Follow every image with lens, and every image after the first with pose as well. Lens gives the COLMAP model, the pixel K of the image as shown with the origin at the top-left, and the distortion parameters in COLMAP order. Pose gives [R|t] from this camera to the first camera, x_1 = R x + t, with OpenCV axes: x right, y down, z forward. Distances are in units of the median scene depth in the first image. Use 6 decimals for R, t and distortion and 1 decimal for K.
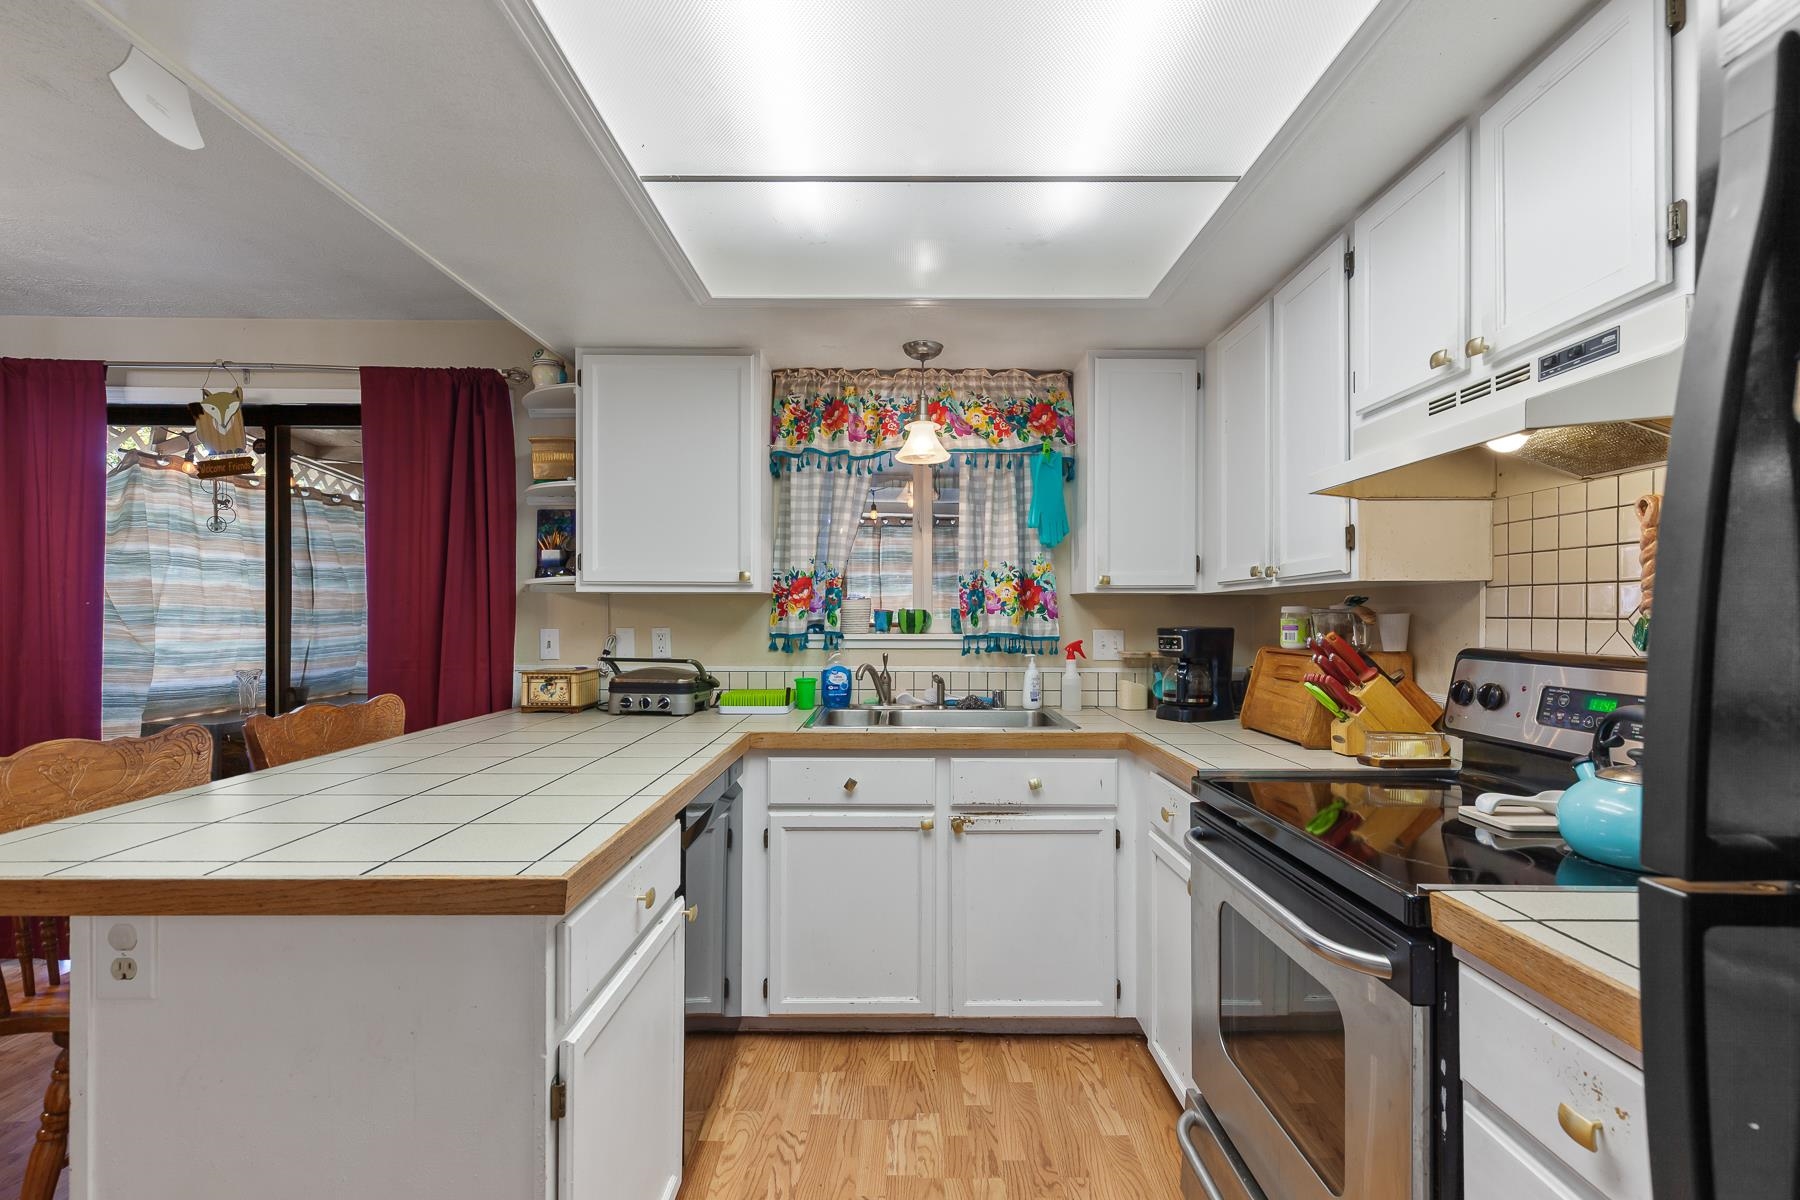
lens RADIAL K [[823.2, 0, 912.9], [0, 823.2, 601.0], [0, 0, 1]] dist [0.001864, -0.001388]
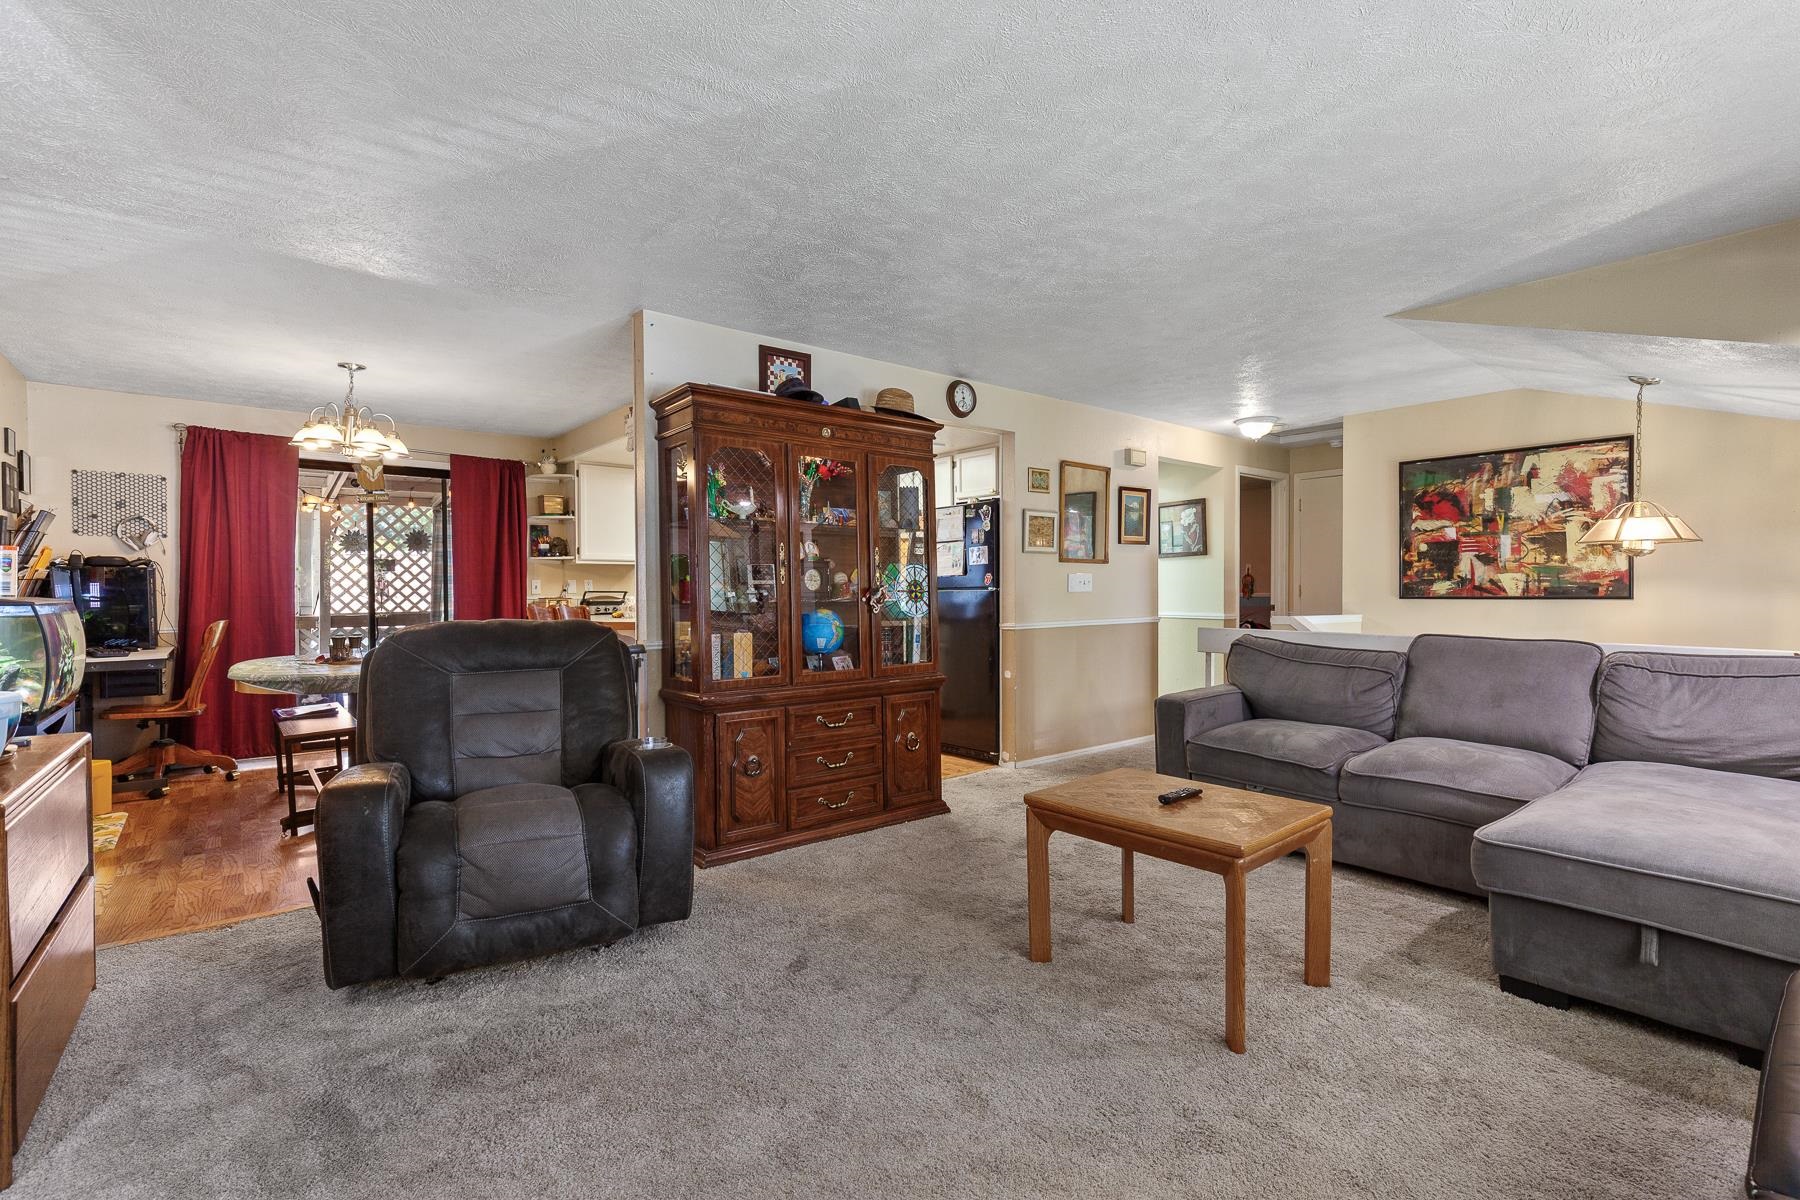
lens RADIAL K [[823.2, 0, 899.8], [0, 823.2, 604.2], [0, 0, 1]] dist [0.001864, -0.001388]
pose [[0.768834, -0.018954, 0.639167, -1.144310], [-0.002614, 0.999459, 0.032781, 0.025140], [-0.639443, -0.026874, 0.768369, -1.344928]]
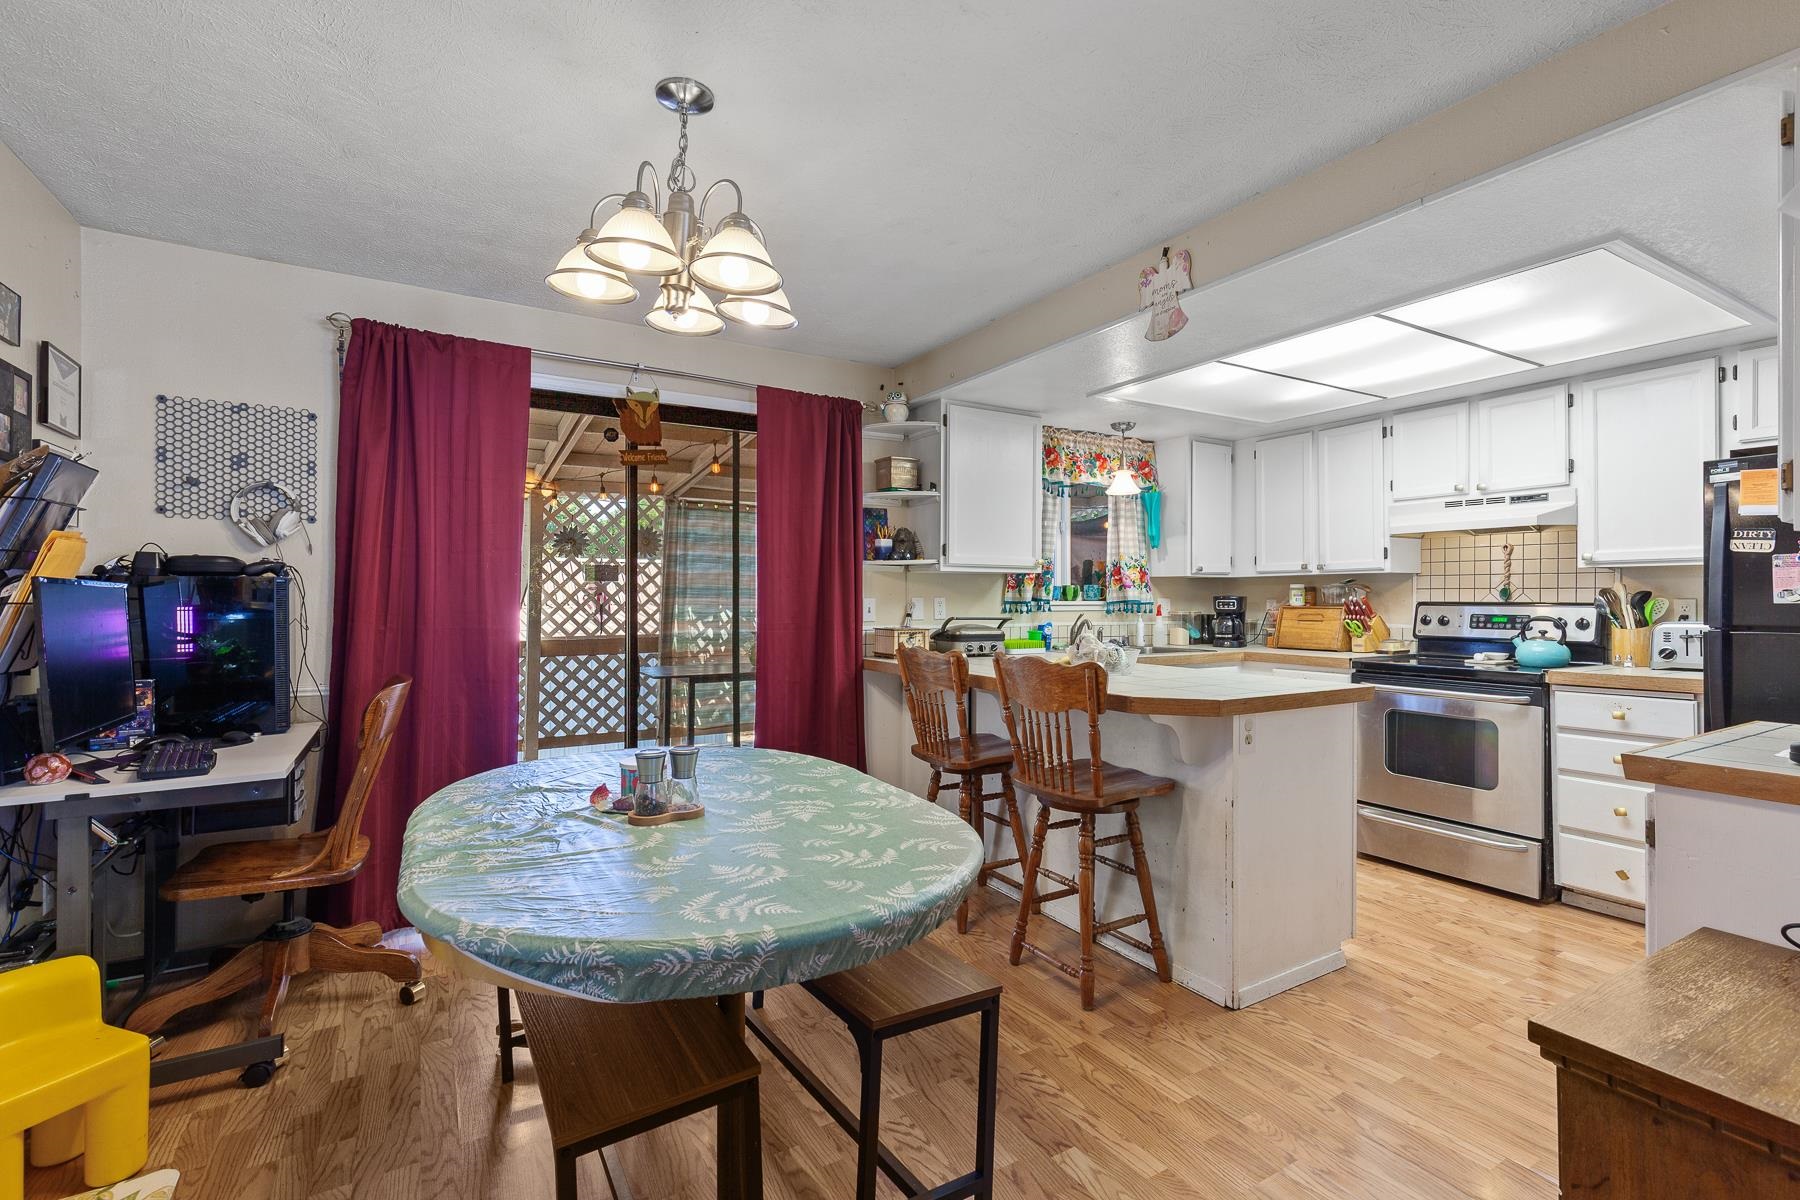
lens RADIAL K [[823.2, 0, 897.7], [0, 823.2, 596.9], [0, 0, 1]] dist [0.001864, -0.001388]
pose [[0.861247, -0.000821, 0.508186, -1.123059], [-0.007556, 0.999867, 0.014421, 0.012766], [-0.508131, -0.016260, 0.861126, -0.170431]]
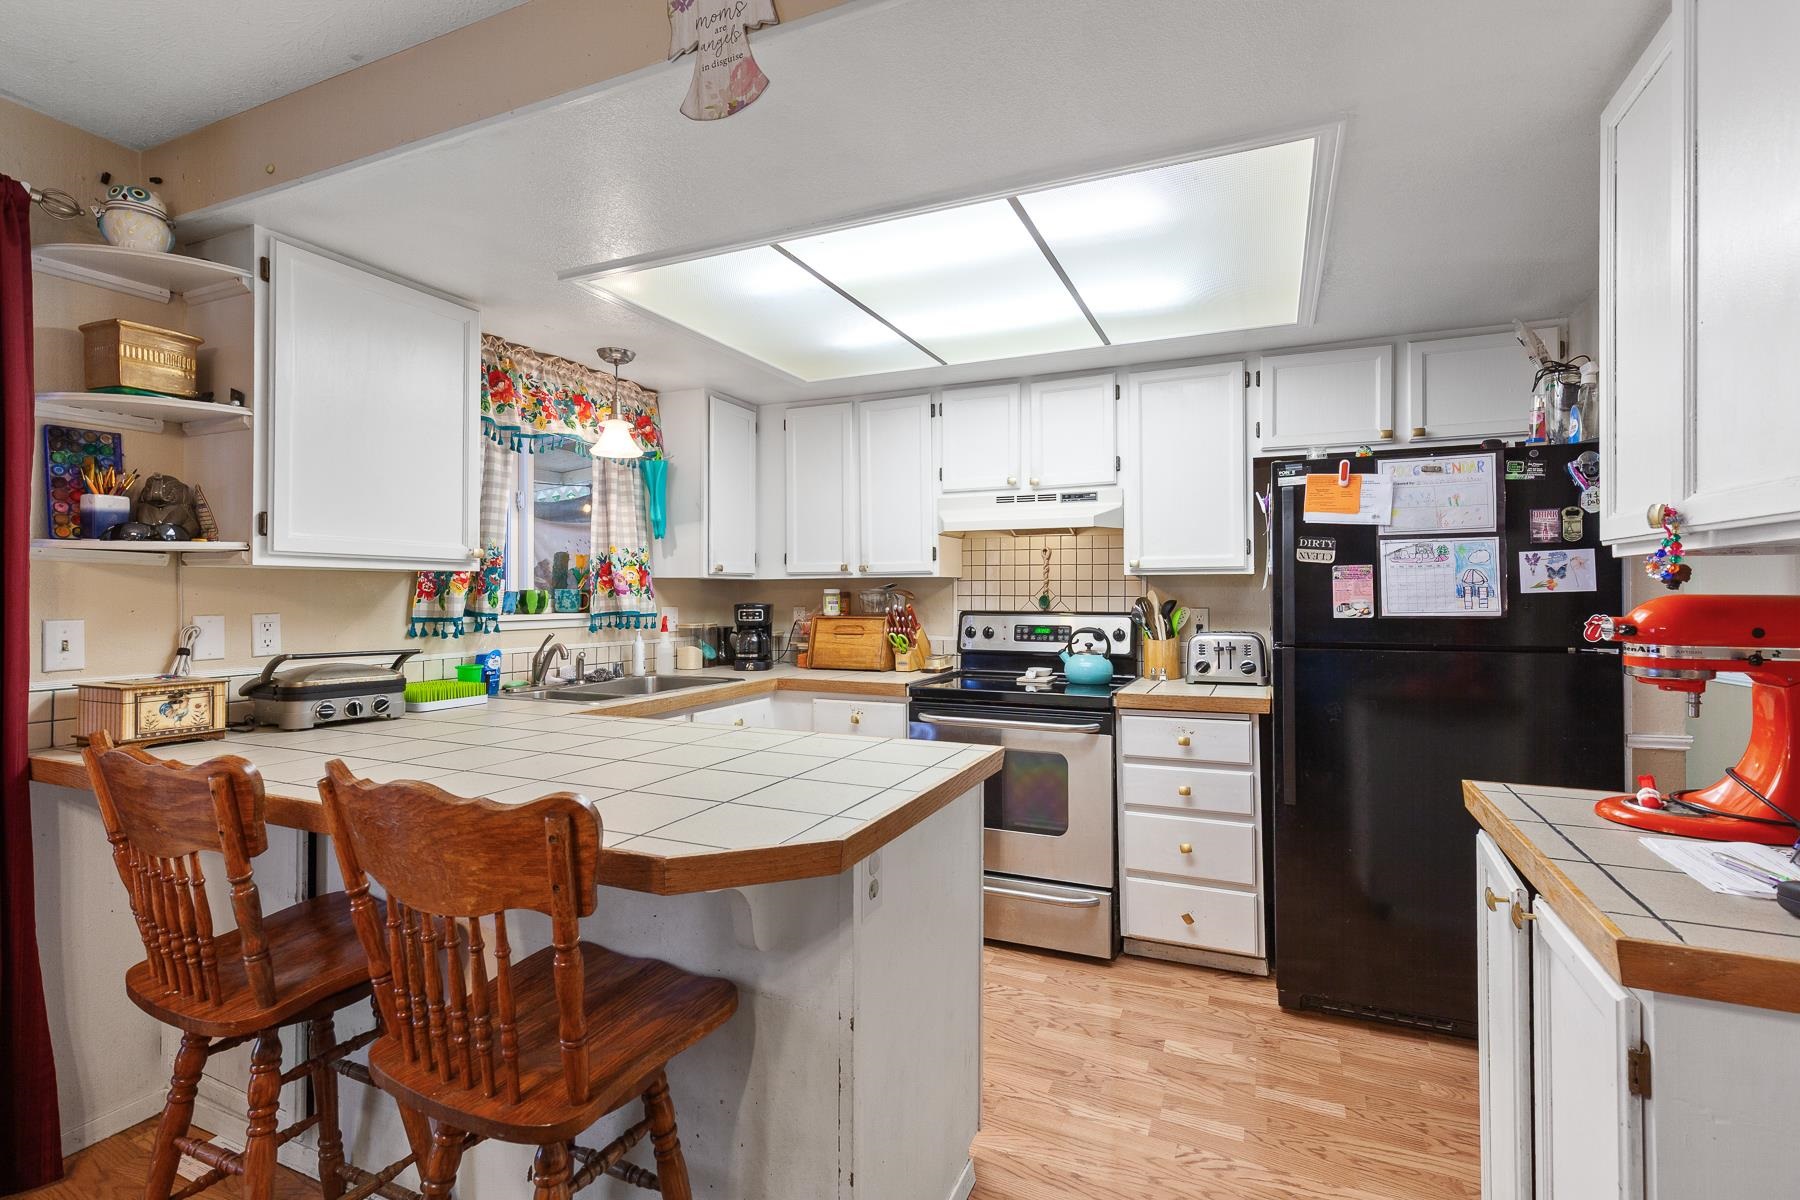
lens RADIAL K [[823.2, 0, 902.7], [0, 823.2, 589.2], [0, 0, 1]] dist [0.001864, -0.001388]
pose [[0.406353, 0.002636, 0.913712, -0.784317], [-0.014097, 0.999895, 0.003384, -0.000761], [-0.913607, -0.014256, 0.406348, 0.184662]]
